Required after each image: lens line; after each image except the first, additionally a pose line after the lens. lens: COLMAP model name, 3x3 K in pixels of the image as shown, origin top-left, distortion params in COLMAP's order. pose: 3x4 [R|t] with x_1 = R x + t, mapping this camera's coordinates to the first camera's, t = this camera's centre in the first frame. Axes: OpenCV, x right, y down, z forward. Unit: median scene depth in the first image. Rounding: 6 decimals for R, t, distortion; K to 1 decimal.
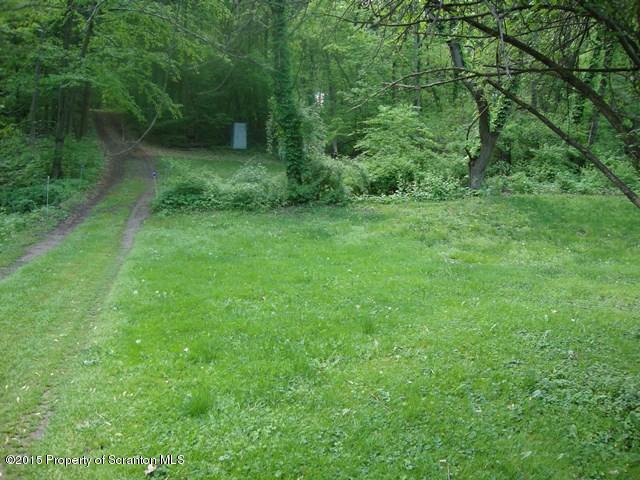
lens RADIAL K [[584.9, 0, 320.0], [0, 584.9, 240.0], [0, 0, 1]] dist [-0.187944, 0.230611]
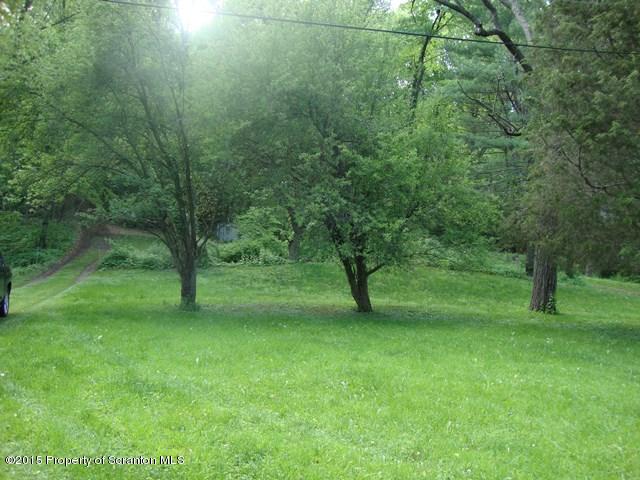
lens RADIAL K [[584.9, 0, 320.0], [0, 584.9, 240.0], [0, 0, 1]] dist [-0.187944, 0.230611]
pose [[0.999490, 0.016912, 0.027088, 0.328814], [-0.013196, 0.991176, -0.131897, 0.081780], [-0.029079, 0.131472, 0.990893, -0.729375]]
